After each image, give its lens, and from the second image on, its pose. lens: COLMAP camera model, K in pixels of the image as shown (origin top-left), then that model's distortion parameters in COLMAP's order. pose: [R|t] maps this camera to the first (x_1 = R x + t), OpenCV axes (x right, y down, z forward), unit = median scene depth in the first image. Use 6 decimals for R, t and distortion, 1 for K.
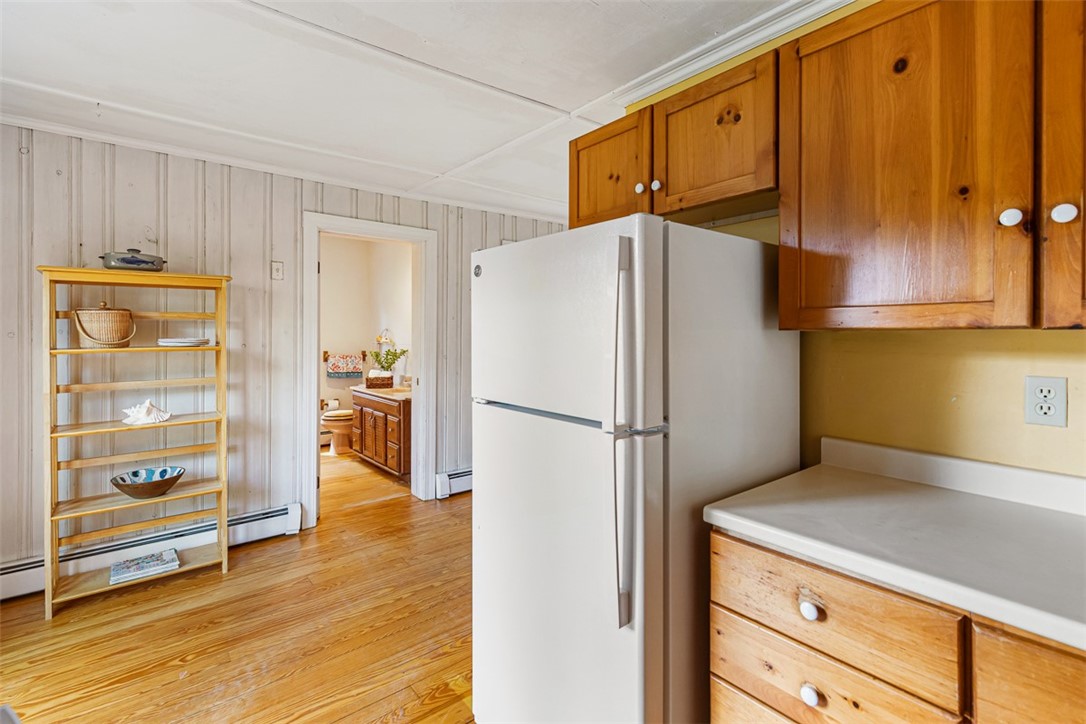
lens RADIAL K [[492.4, 0, 556.4], [0, 492.4, 337.9], [0, 0, 1]] dist [0.005542, -0.001106]
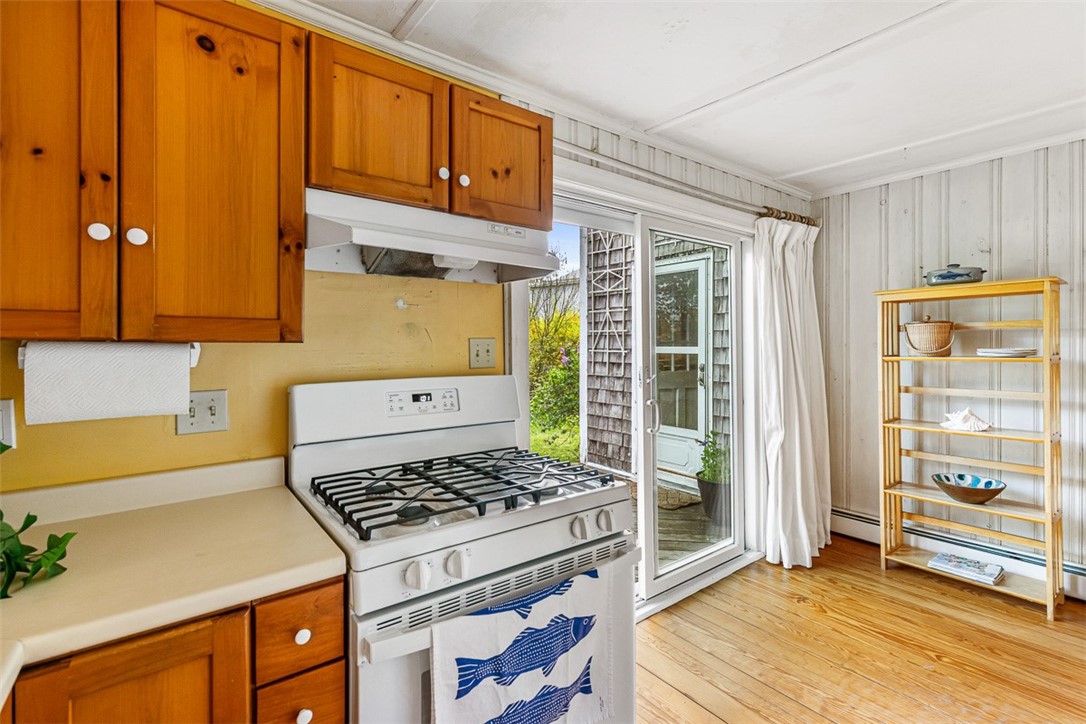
lens RADIAL K [[492.4, 0, 548.1], [0, 492.4, 350.2], [0, 0, 1]] dist [0.005542, -0.001106]
pose [[-0.023585, 0.009811, -0.999674, 0.224799], [-0.002178, 0.999949, 0.009865, -0.003128], [0.999719, 0.002410, -0.023562, 0.148978]]
